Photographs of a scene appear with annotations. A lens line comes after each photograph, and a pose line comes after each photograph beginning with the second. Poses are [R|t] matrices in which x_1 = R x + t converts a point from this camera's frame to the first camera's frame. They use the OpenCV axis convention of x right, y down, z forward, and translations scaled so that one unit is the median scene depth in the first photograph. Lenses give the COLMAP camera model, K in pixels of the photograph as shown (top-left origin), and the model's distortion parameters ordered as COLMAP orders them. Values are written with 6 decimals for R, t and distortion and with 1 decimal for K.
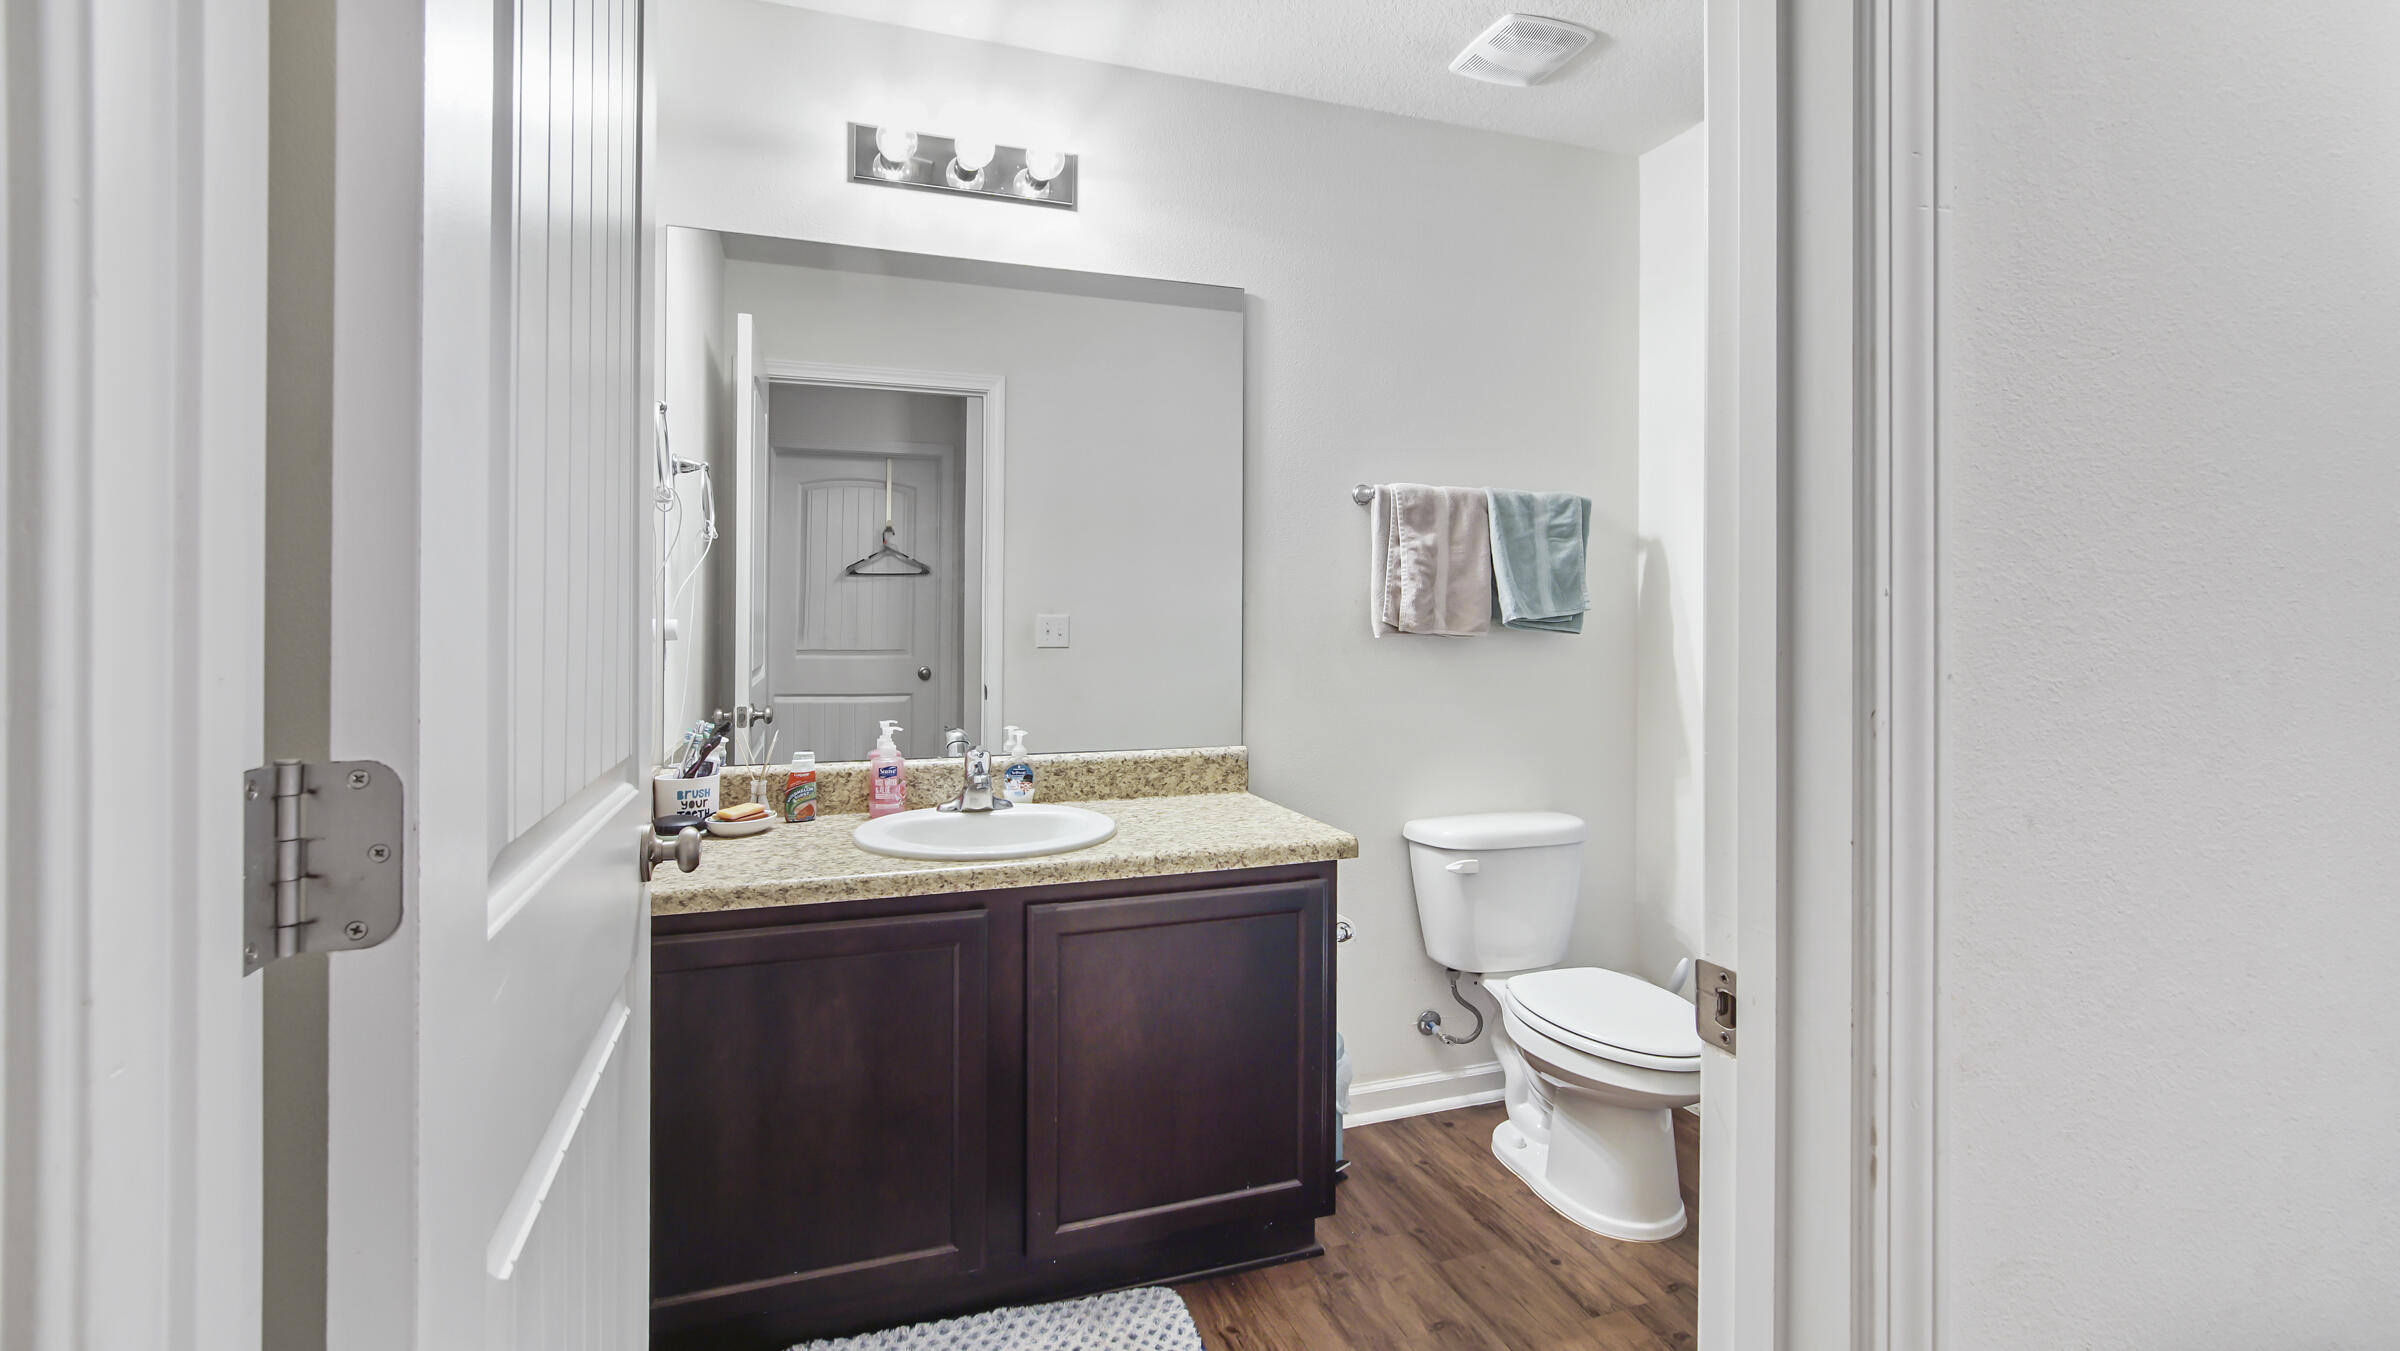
lens RADIAL K [[1053.3, 0, 1162.0], [0, 1053.3, 683.7], [0, 0, 1]] dist [-0.028629, 0.000746]
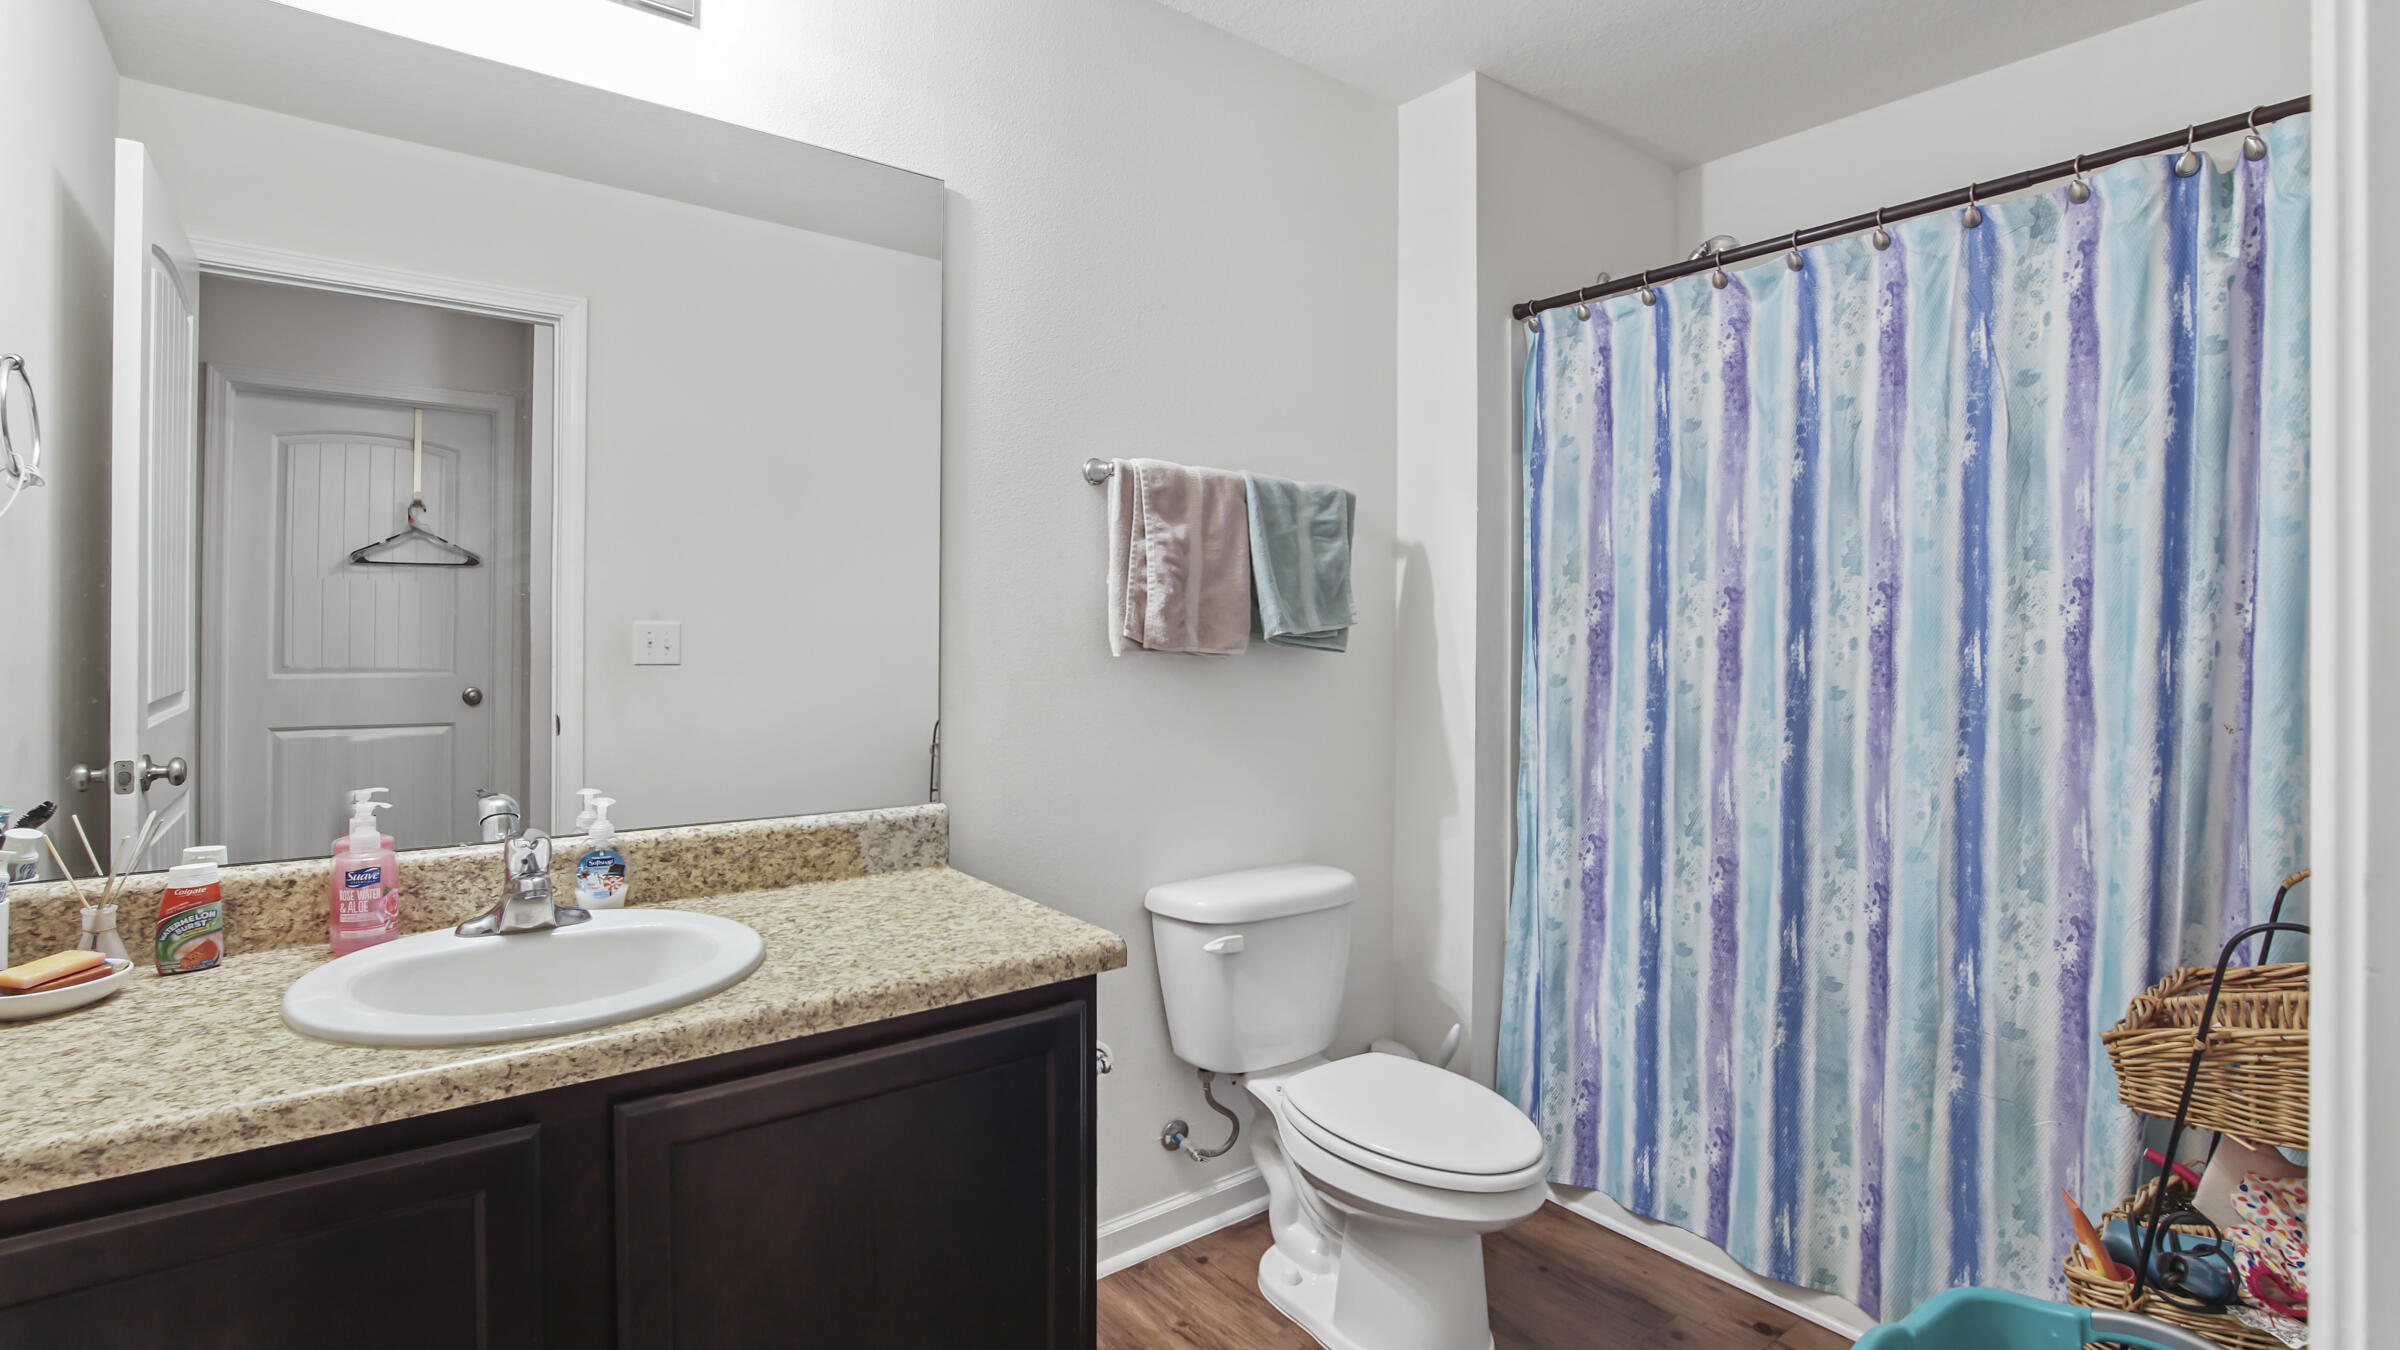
lens RADIAL K [[1053.3, 0, 1162.0], [0, 1053.3, 683.2], [0, 0, 1]] dist [-0.028629, 0.000746]
pose [[0.940878, -0.005856, 0.338696, -0.026581], [0.009162, 0.999925, -0.008163, -0.017725], [-0.338623, 0.010784, 0.940860, 0.263566]]
